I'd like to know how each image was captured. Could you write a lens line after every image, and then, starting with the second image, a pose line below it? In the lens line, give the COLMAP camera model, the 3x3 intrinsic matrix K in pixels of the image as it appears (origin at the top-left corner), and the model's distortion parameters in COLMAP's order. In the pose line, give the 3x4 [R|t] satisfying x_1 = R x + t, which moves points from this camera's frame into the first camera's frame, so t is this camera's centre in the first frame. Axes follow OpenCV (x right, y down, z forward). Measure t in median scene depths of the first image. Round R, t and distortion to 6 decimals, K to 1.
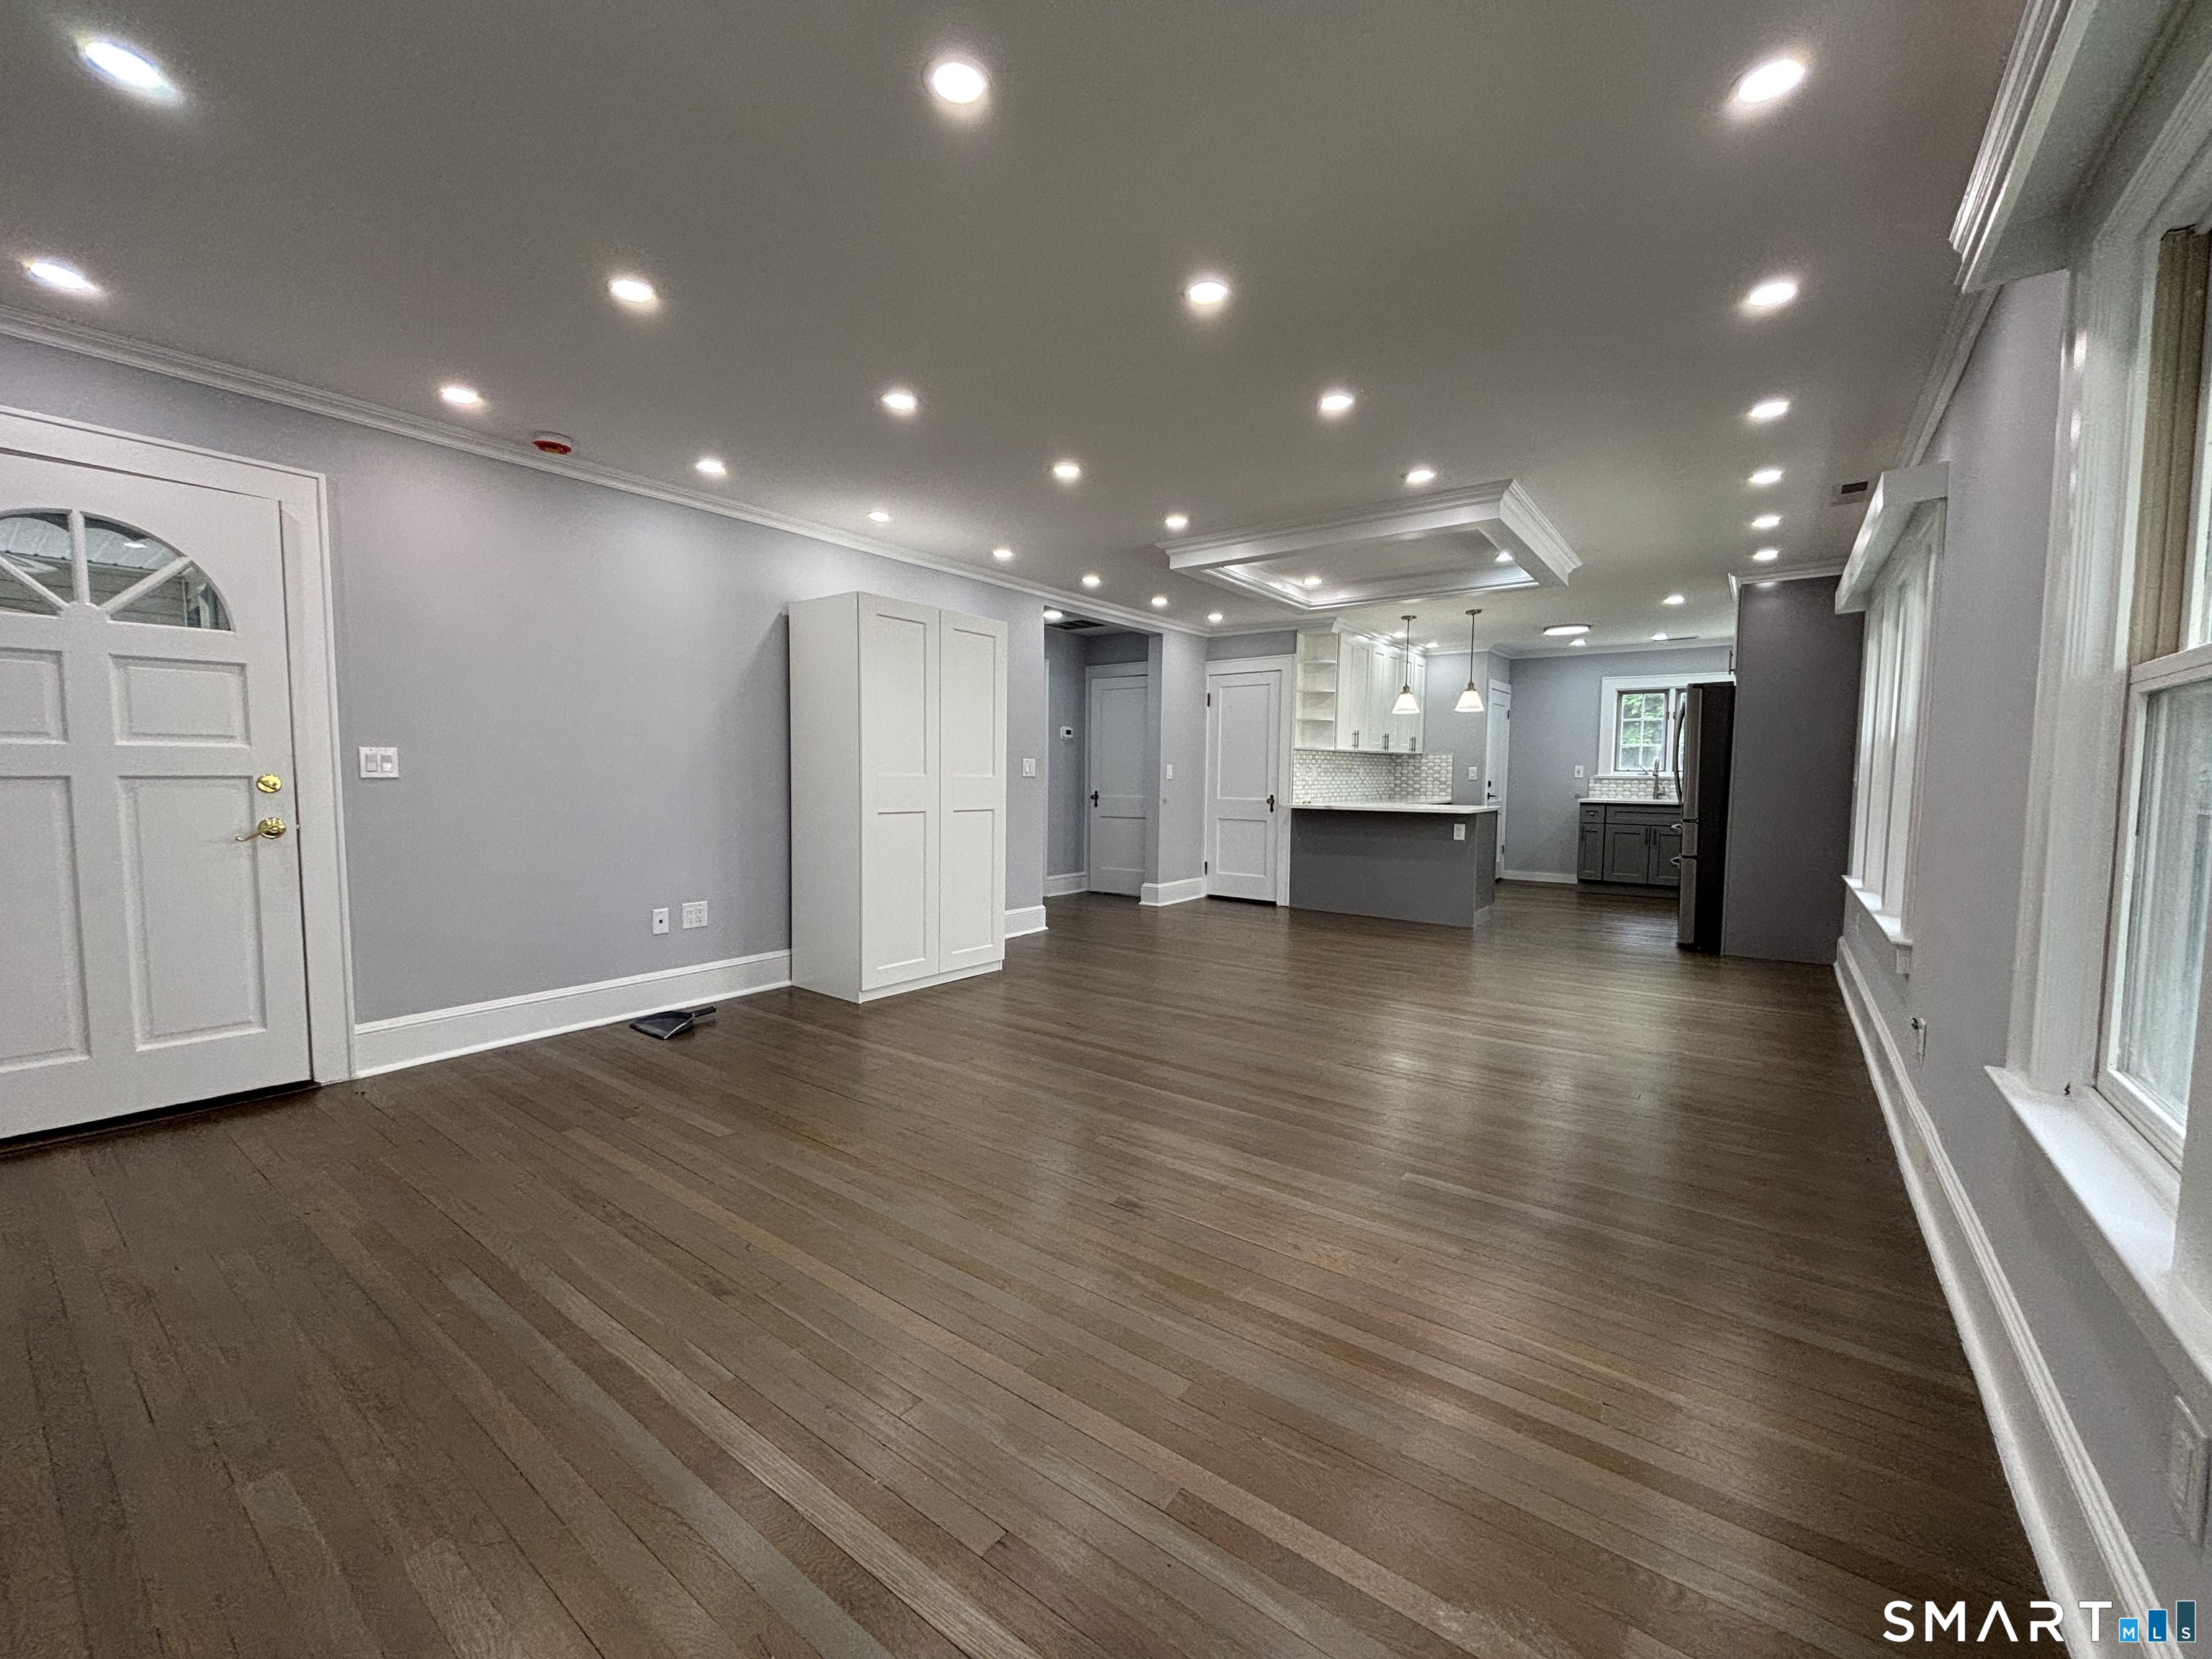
lens RADIAL K [[883.4, 0, 1106.0], [0, 883.4, 829.5], [0, 0, 1]] dist [0.021954, -0.017113]
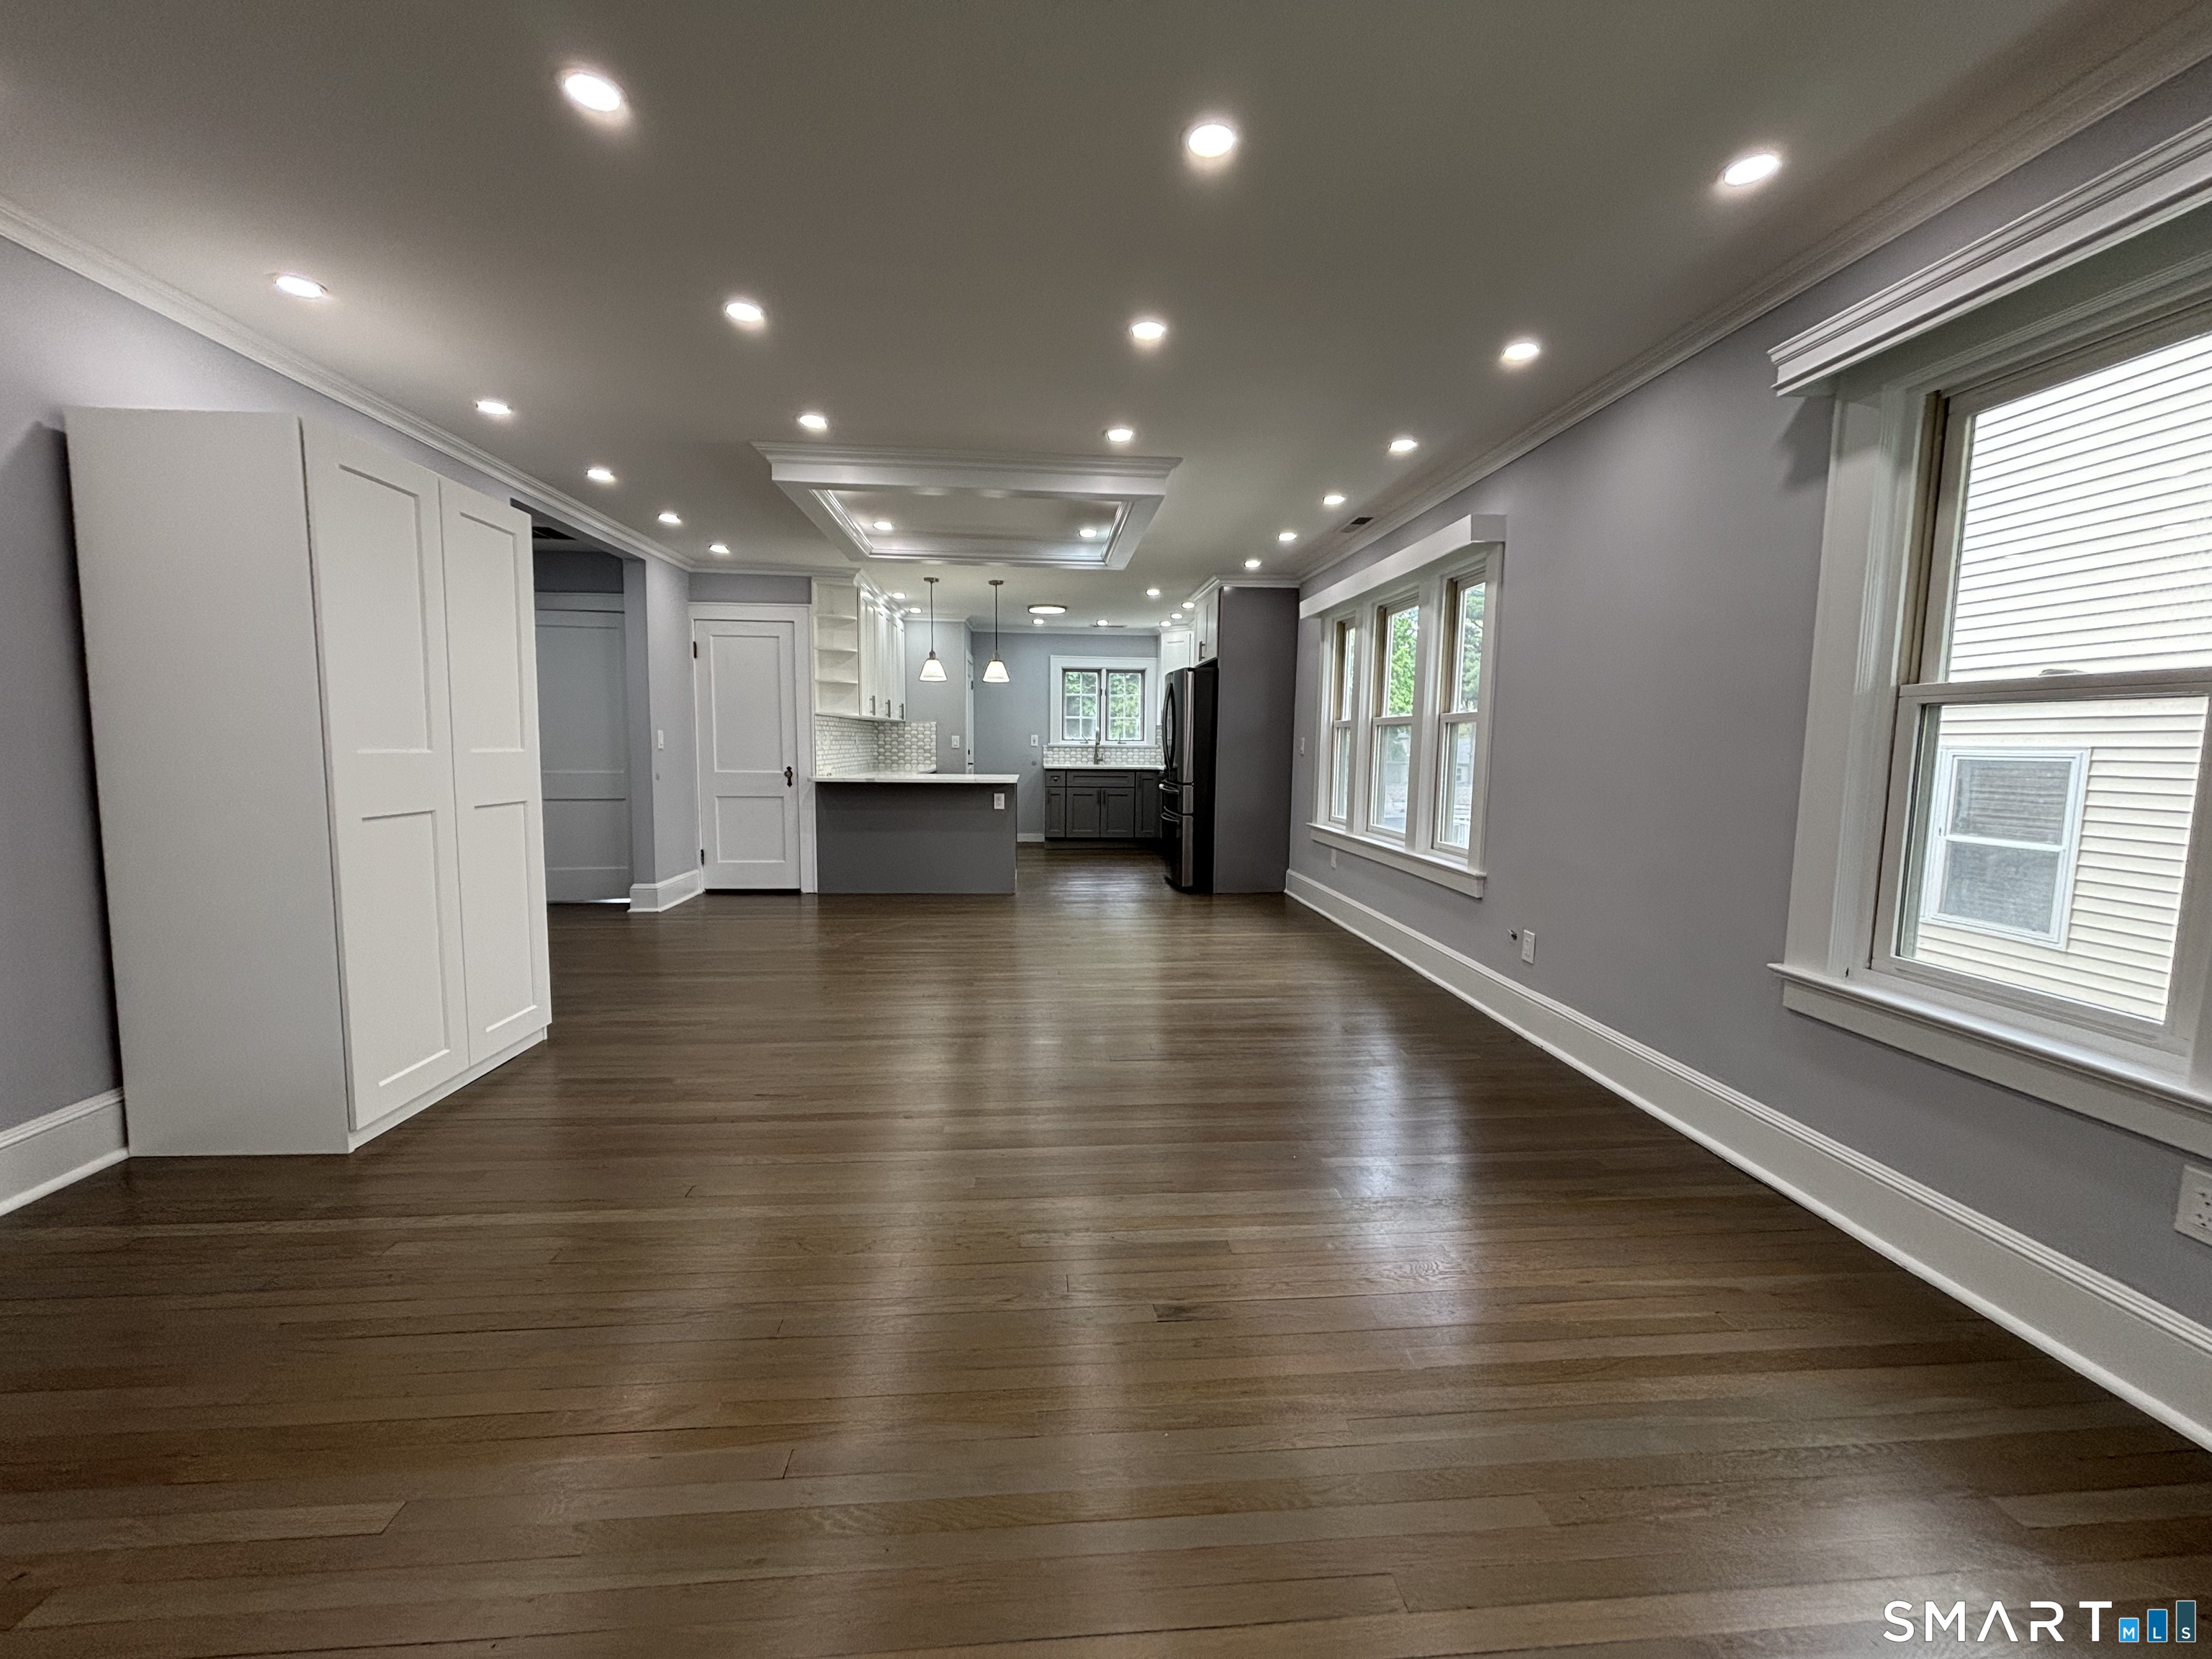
lens RADIAL K [[883.4, 0, 1106.0], [0, 883.4, 829.5], [0, 0, 1]] dist [0.021954, -0.017113]
pose [[0.745188, -0.064871, 0.663692, -0.162102], [0.037596, 0.997761, 0.055310, -0.014441], [-0.665794, -0.016264, 0.745959, 0.147413]]
